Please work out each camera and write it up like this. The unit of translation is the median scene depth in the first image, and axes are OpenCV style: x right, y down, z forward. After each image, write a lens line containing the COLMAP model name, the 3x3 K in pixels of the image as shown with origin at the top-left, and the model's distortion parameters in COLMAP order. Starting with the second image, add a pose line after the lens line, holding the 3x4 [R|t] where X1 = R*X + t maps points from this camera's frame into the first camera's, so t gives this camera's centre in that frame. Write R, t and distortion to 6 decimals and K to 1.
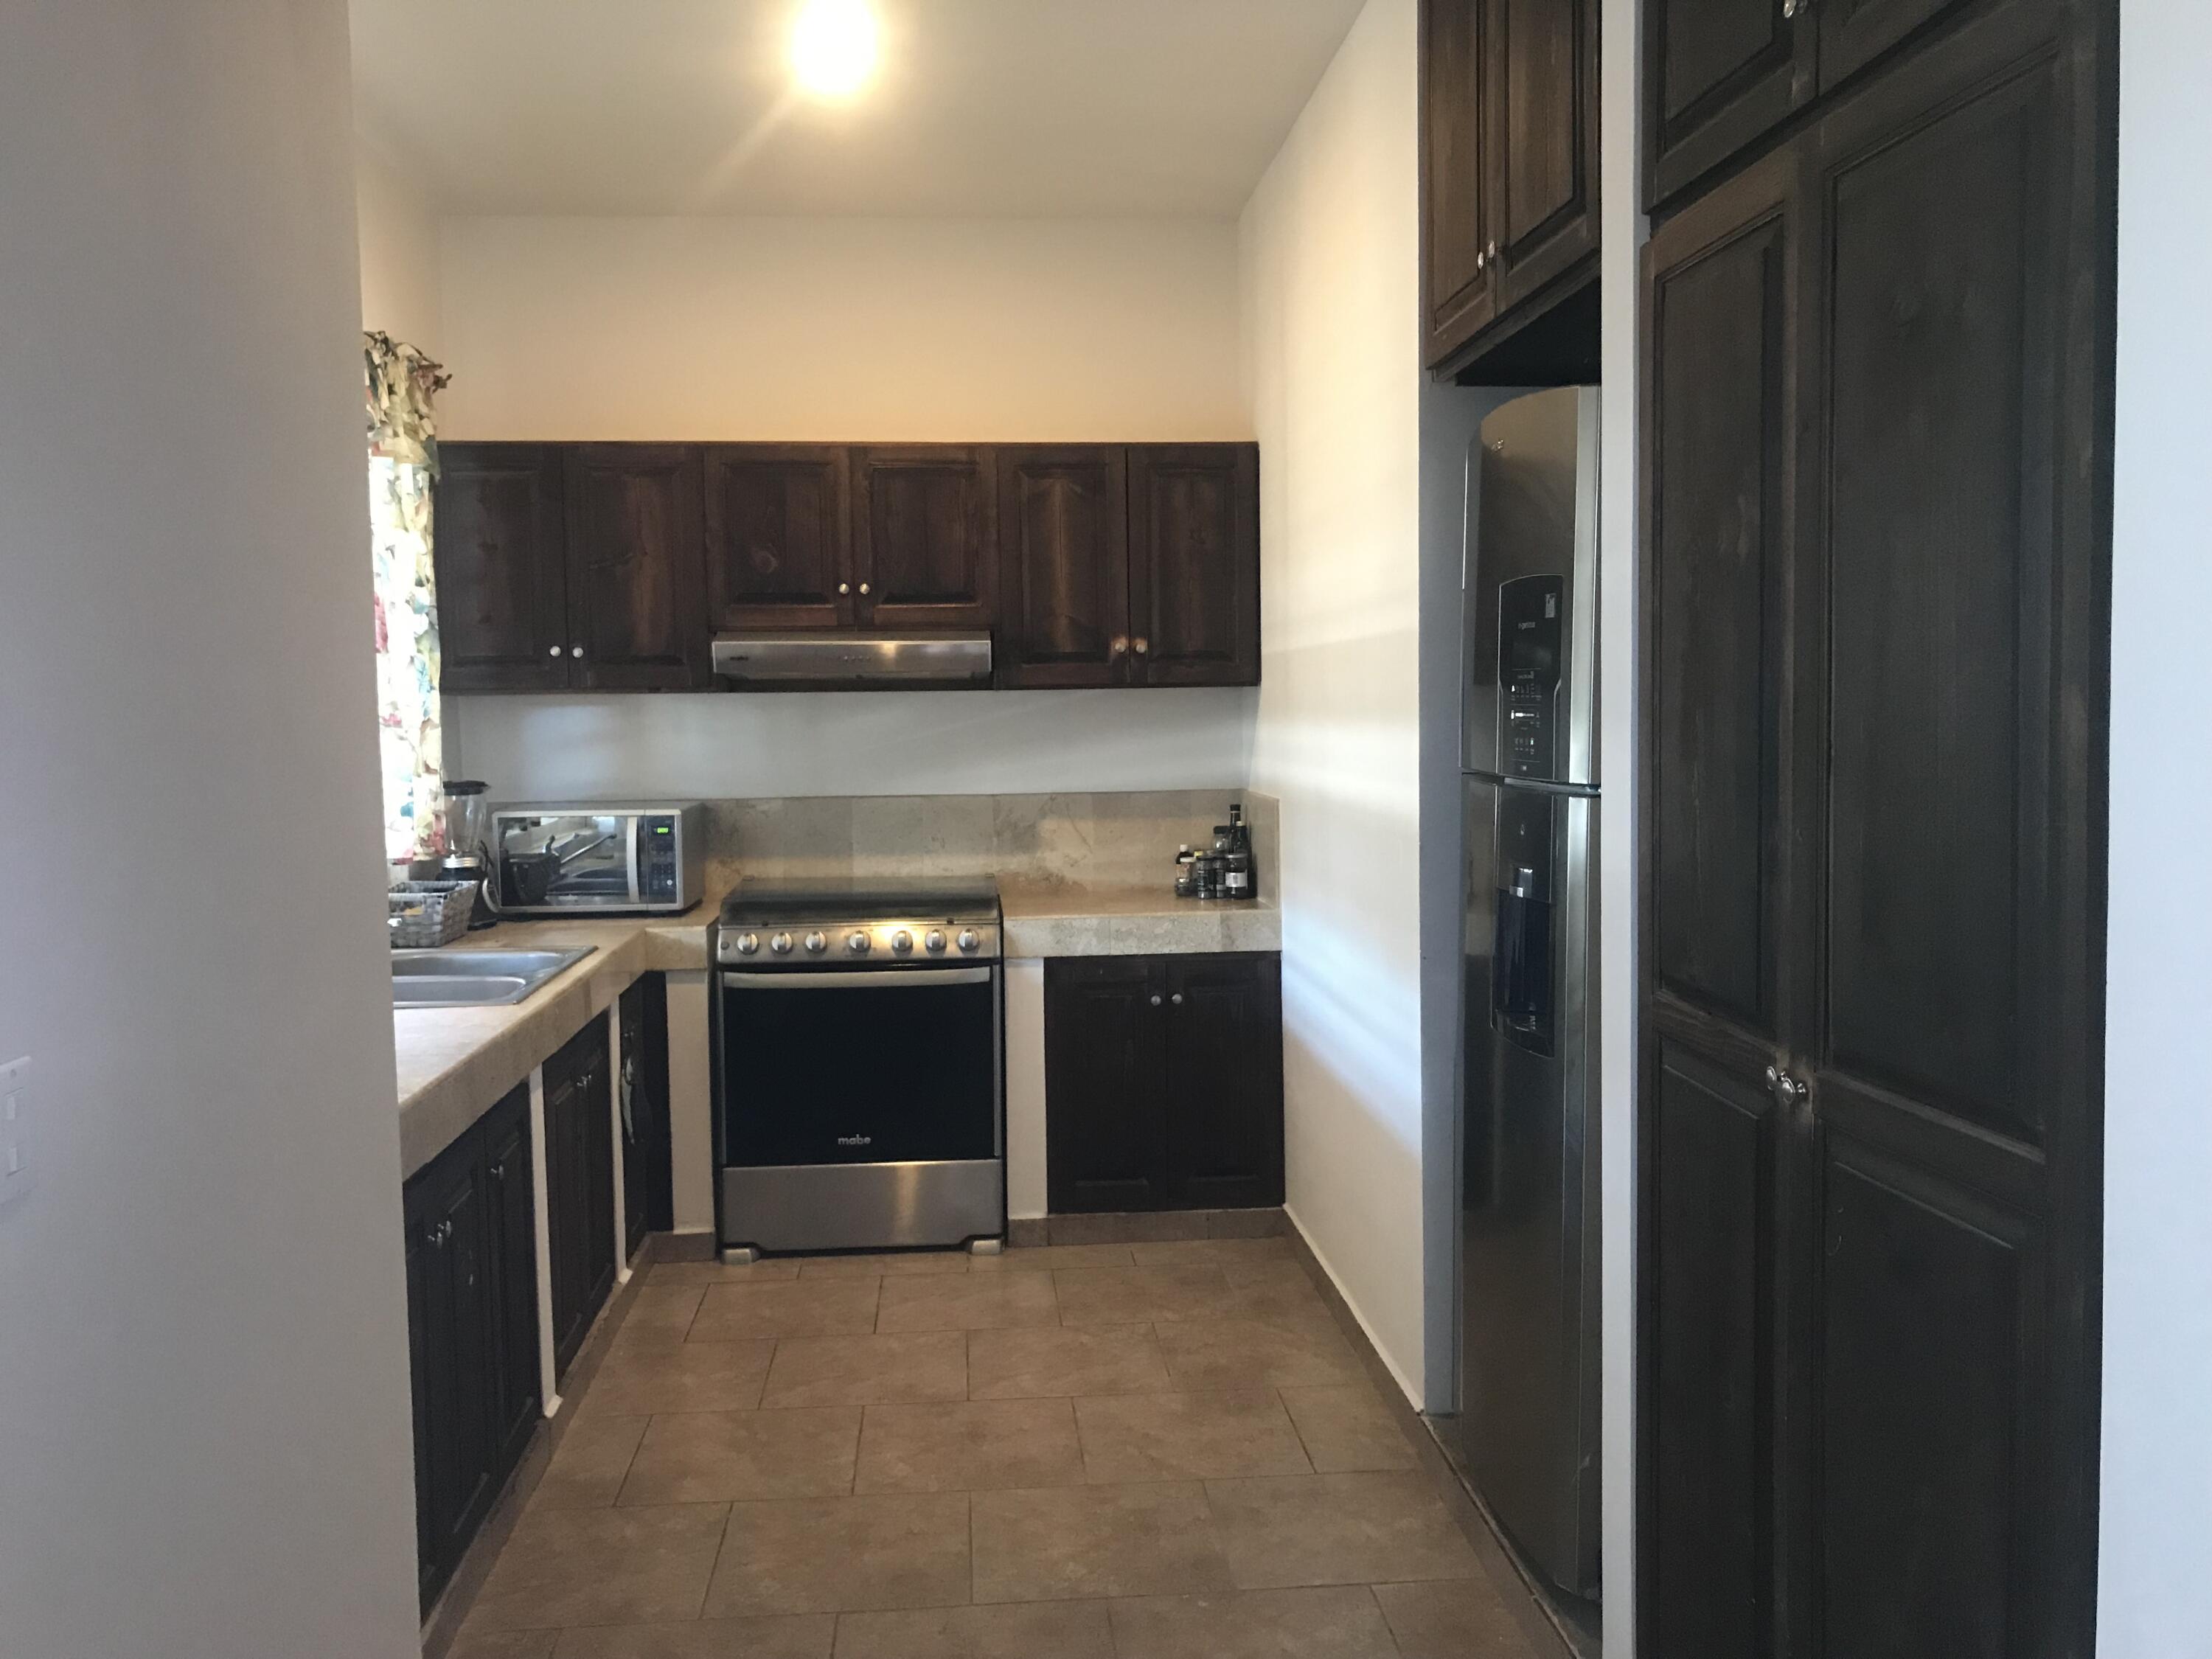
lens RADIAL K [[1829.2, 0, 1102.2], [0, 1829.2, 795.7], [0, 0, 1]] dist [0.038275, -0.044632]
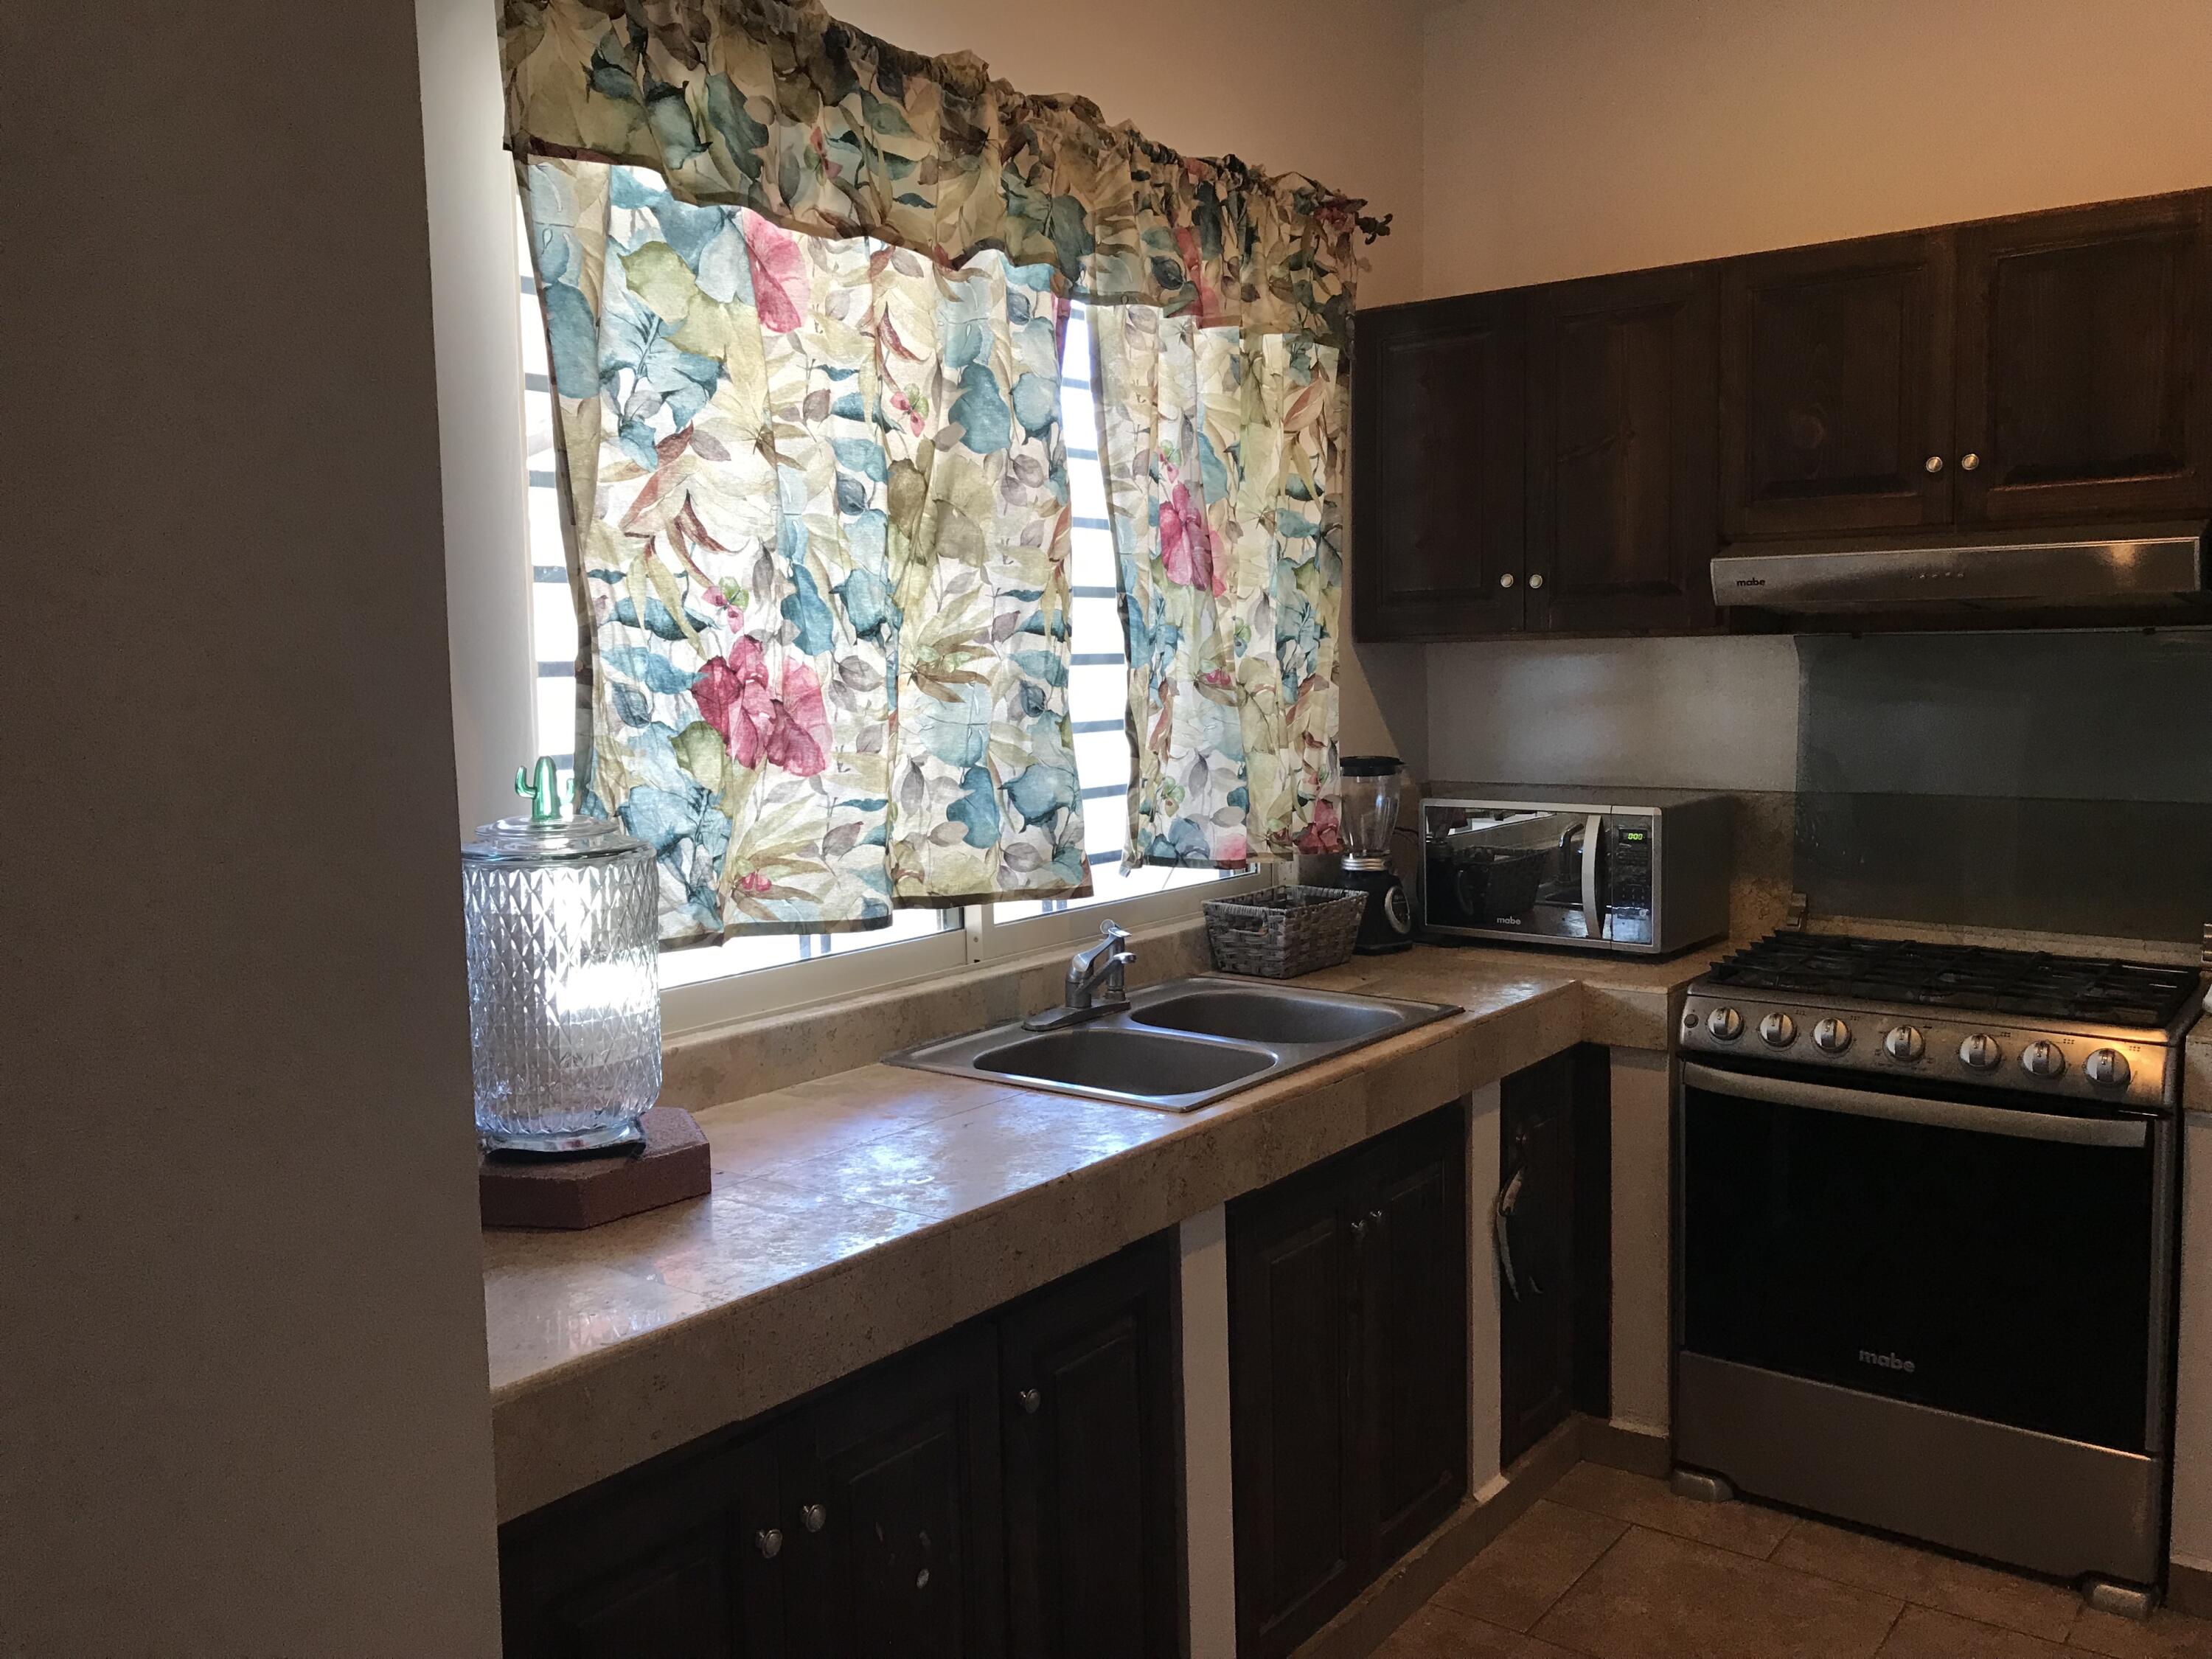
lens RADIAL K [[1829.2, 0, 1102.2], [0, 1829.2, 795.7], [0, 0, 1]] dist [0.038275, -0.044632]
pose [[0.745184, 0.050968, -0.664909, 0.069430], [-0.027877, 0.998584, 0.045303, -0.022357], [0.666276, -0.015224, 0.745550, 0.357239]]
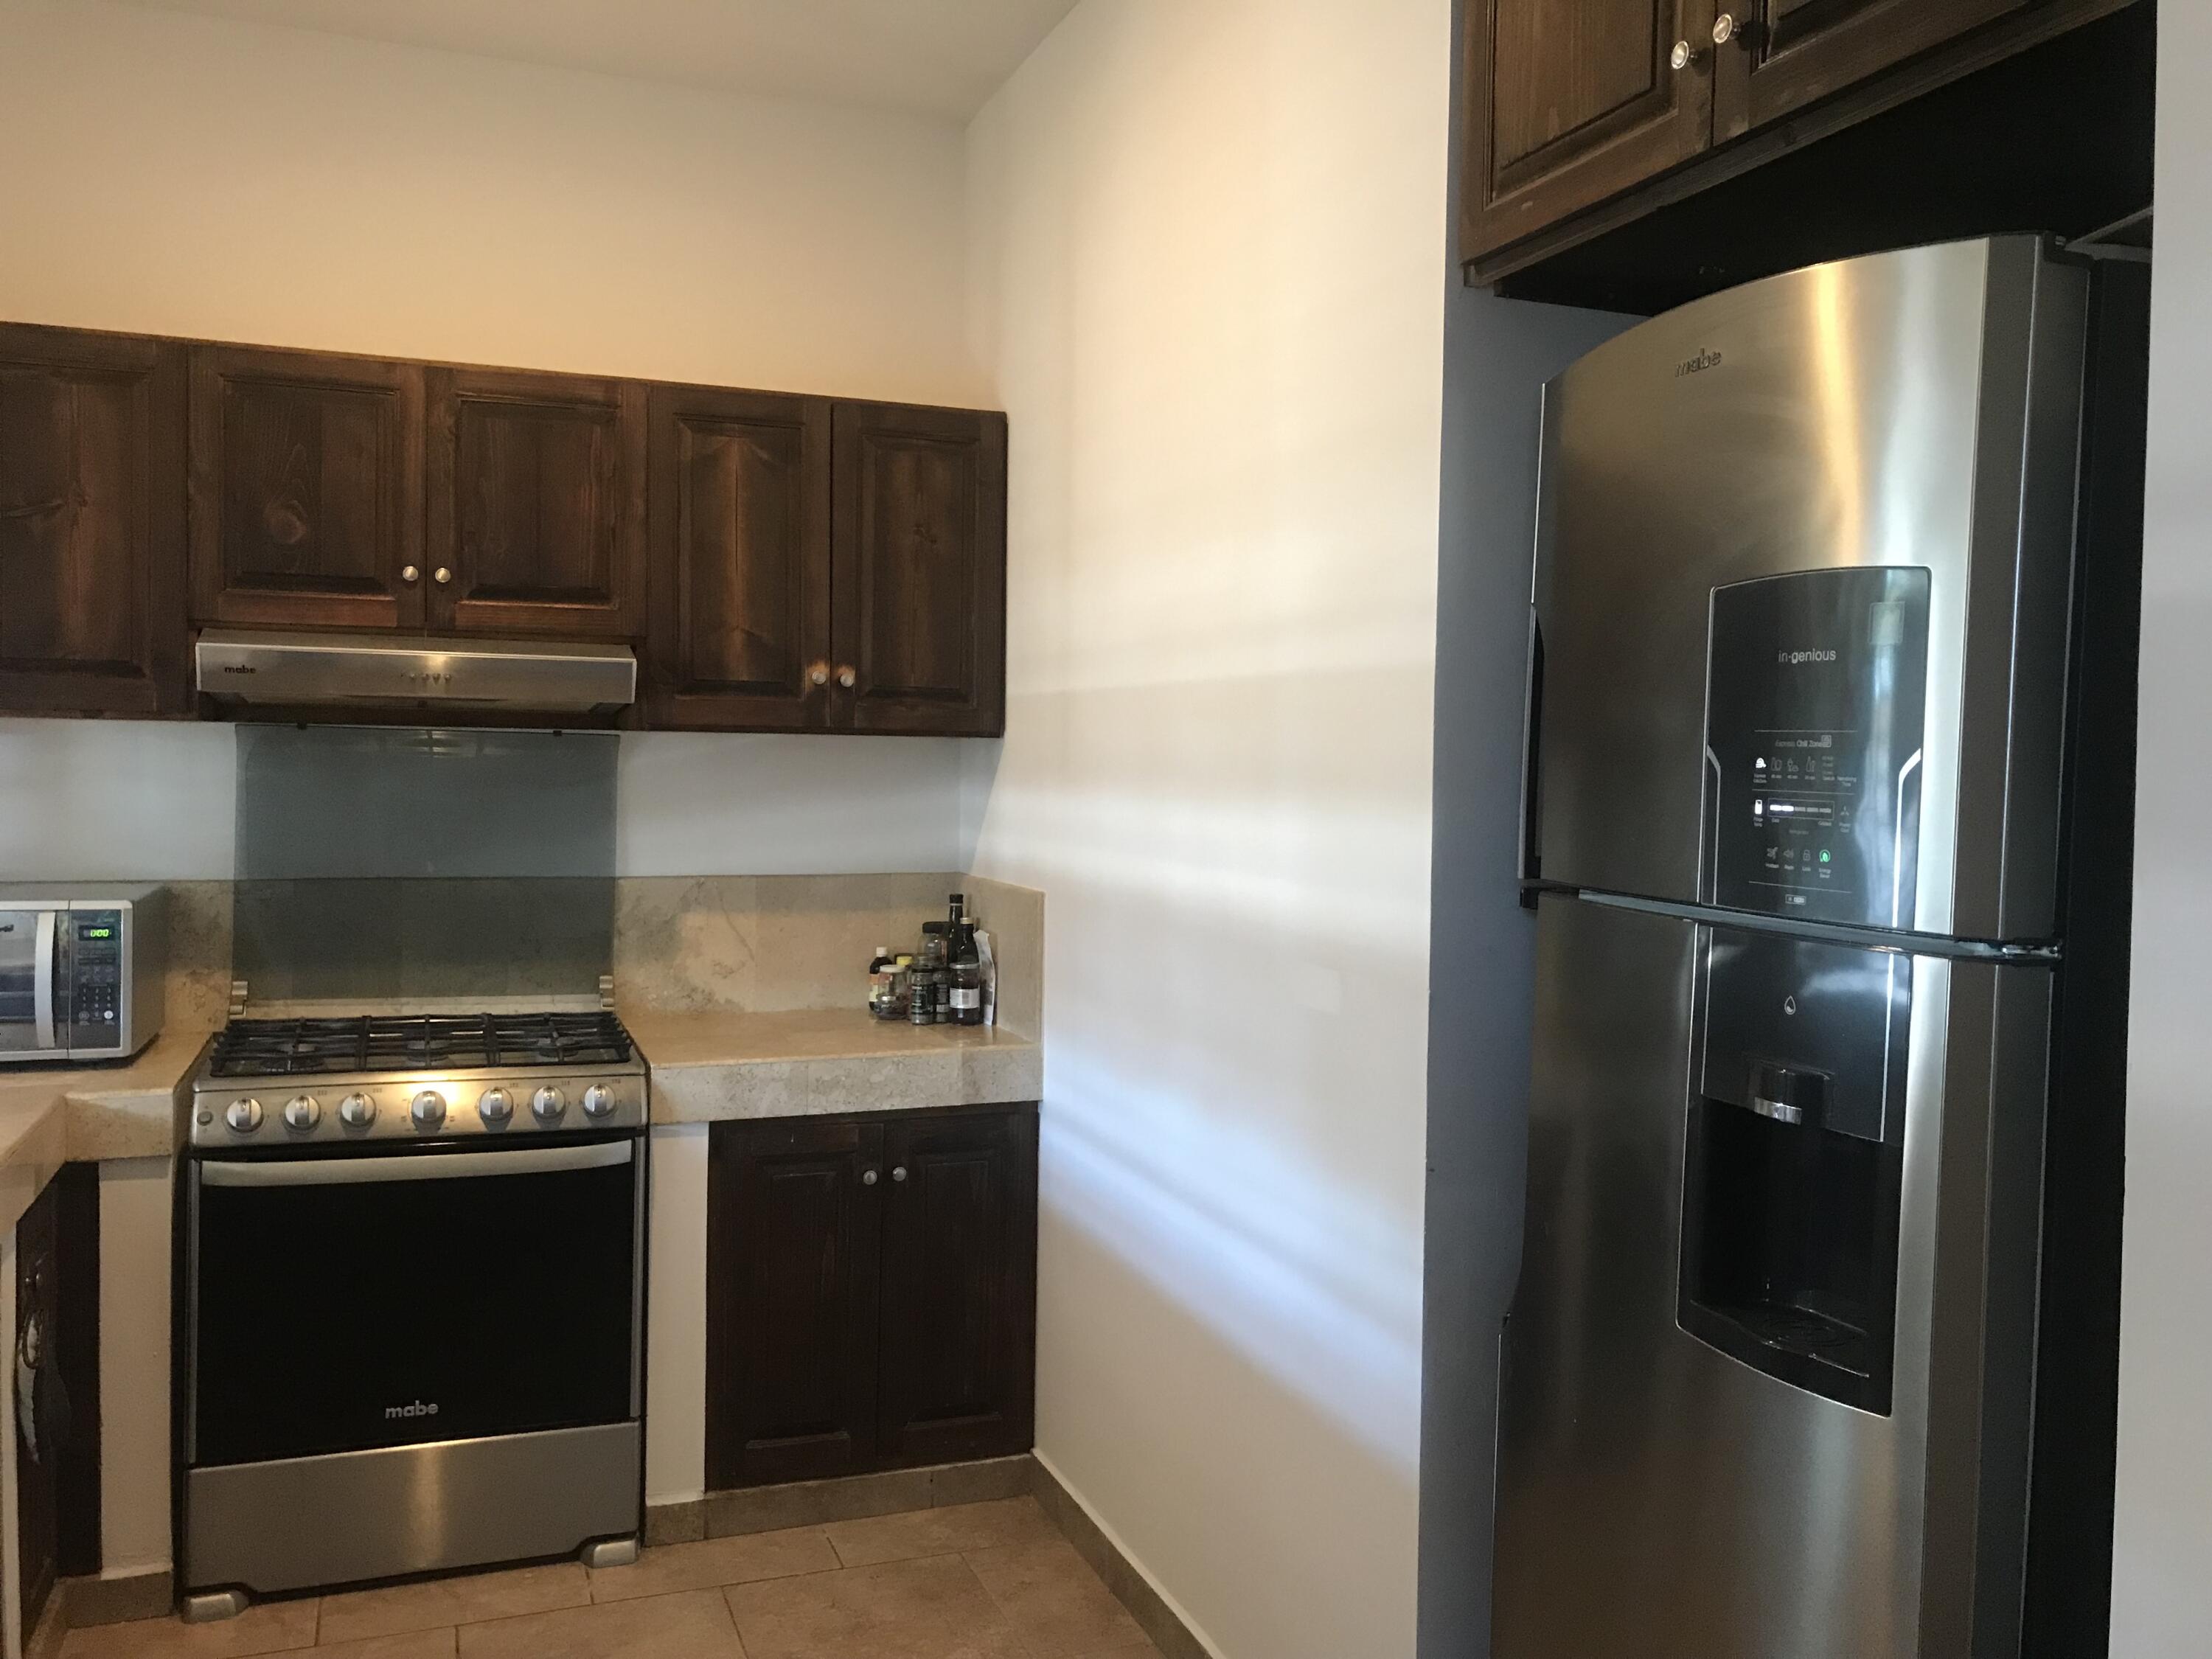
lens RADIAL K [[1829.2, 0, 1102.2], [0, 1829.2, 795.7], [0, 0, 1]] dist [0.038275, -0.044632]
pose [[0.961029, 0.023331, 0.275461, -0.082937], [-0.015931, 0.999450, -0.029070, -0.016036], [-0.275988, 0.023549, 0.960873, 0.288577]]
